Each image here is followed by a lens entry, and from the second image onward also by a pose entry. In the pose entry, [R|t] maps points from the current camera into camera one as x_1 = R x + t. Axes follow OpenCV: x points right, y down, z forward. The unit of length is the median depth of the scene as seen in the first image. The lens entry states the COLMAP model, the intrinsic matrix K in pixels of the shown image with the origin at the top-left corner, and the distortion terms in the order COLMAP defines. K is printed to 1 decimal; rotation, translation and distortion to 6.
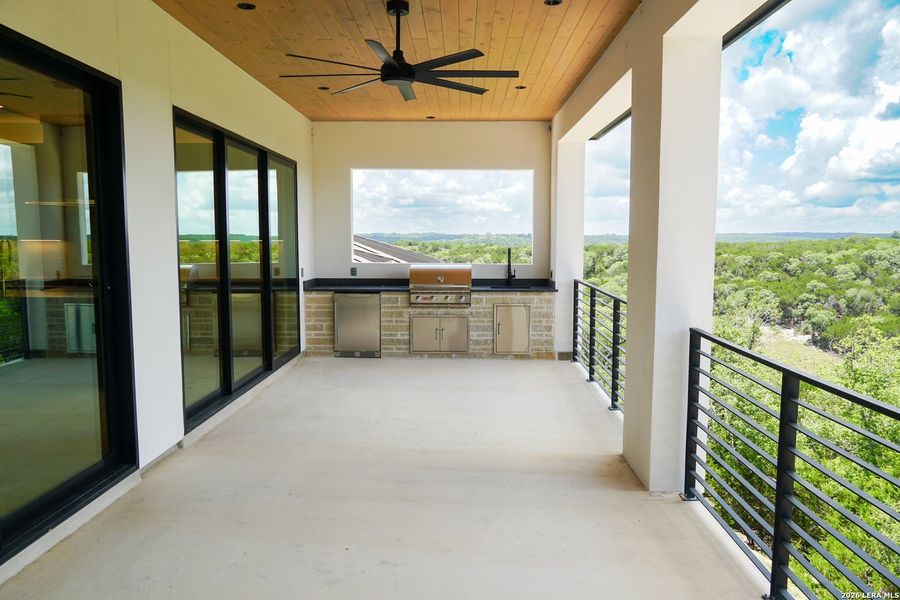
lens RADIAL K [[674.4, 0, 445.2], [0, 674.4, 301.4], [0, 0, 1]] dist [-0.026316, 0.027914]
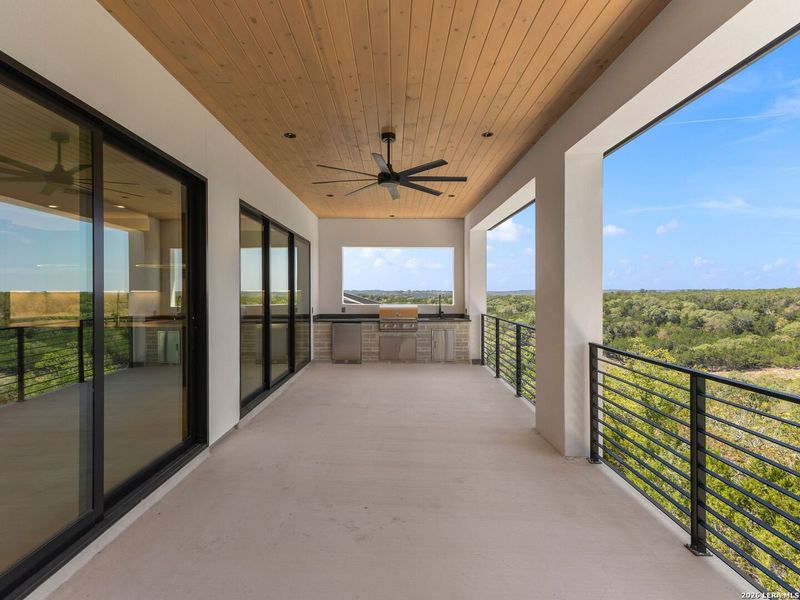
lens RADIAL K [[390.5, 0, 396.0], [0, 390.5, 293.2], [0, 0, 1]] dist [0.018588, -0.004260]
pose [[0.999548, -0.002217, 0.029993, -0.041289], [0.005015, 0.995603, -0.093537, 0.004452], [-0.029654, 0.093646, 0.995164, 0.064754]]
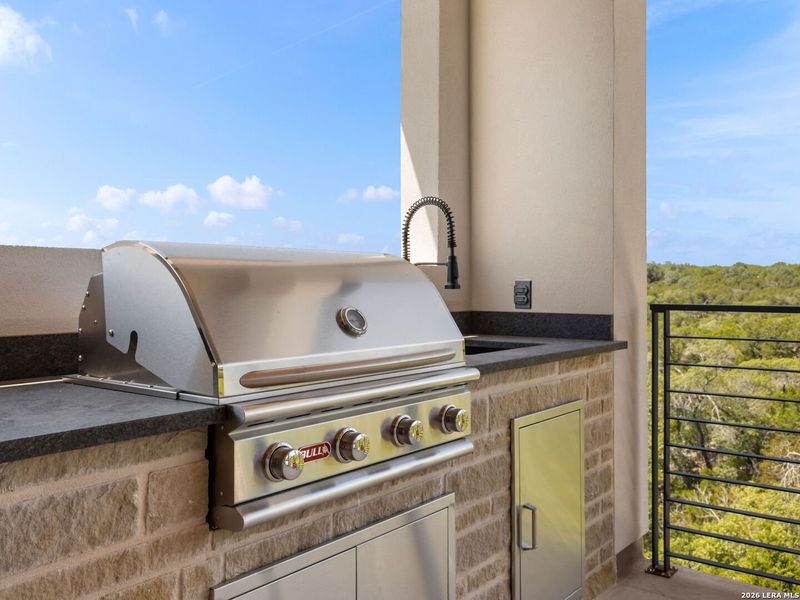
lens RADIAL K [[743.8, 0, 397.1], [0, 743.8, 291.9], [0, 0, 1]] dist [0.054415, 0.000000]
pose [[0.598986, -0.009769, 0.800700, -0.152834], [0.077641, 0.995923, -0.045931, -0.031253], [-0.796986, 0.089679, 0.597303, 0.876593]]
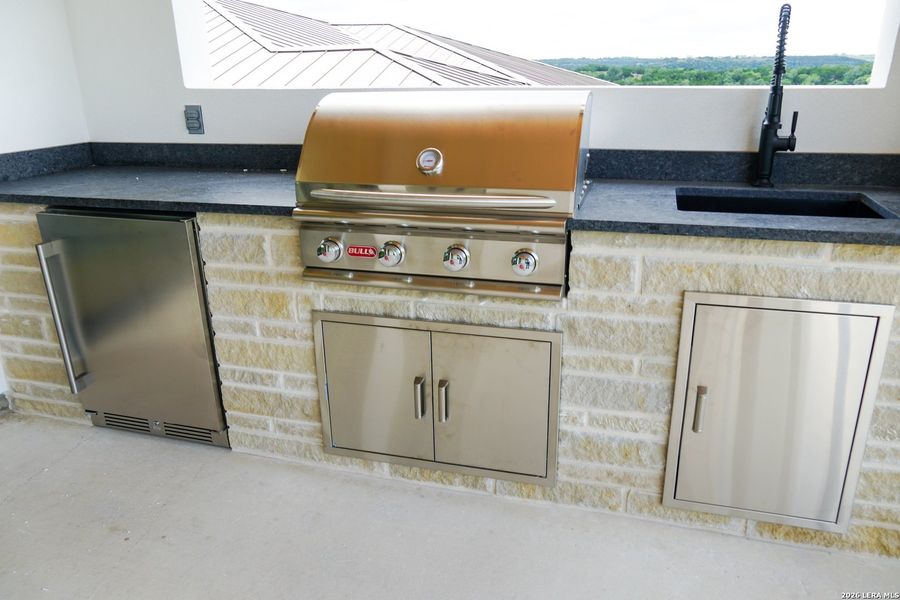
lens RADIAL K [[674.4, 0, 448.0], [0, 674.4, 301.2], [0, 0, 1]] dist [-0.026316, 0.027914]
pose [[0.965684, 0.068857, -0.250426, 0.054522], [-0.005913, 0.969795, 0.243851, -0.042545], [0.259653, -0.234003, 0.936922, 0.792437]]
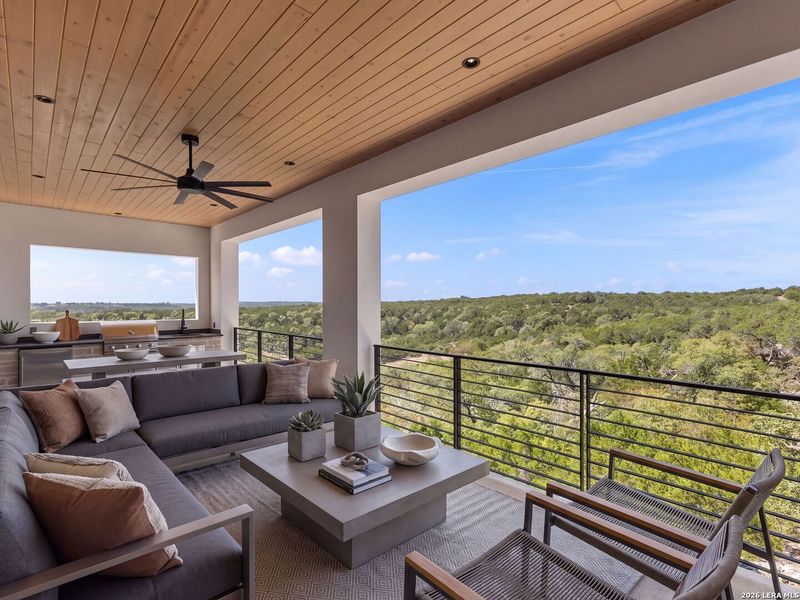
lens RADIAL K [[390.5, 0, 399.4], [0, 390.5, 302.2], [0, 0, 1]] dist [0.018588, -0.004260]
pose [[0.714151, -0.001999, 0.699989, -0.175199], [0.072299, 0.994858, -0.070921, 0.001408], [-0.696248, 0.101257, 0.710623, 0.061811]]
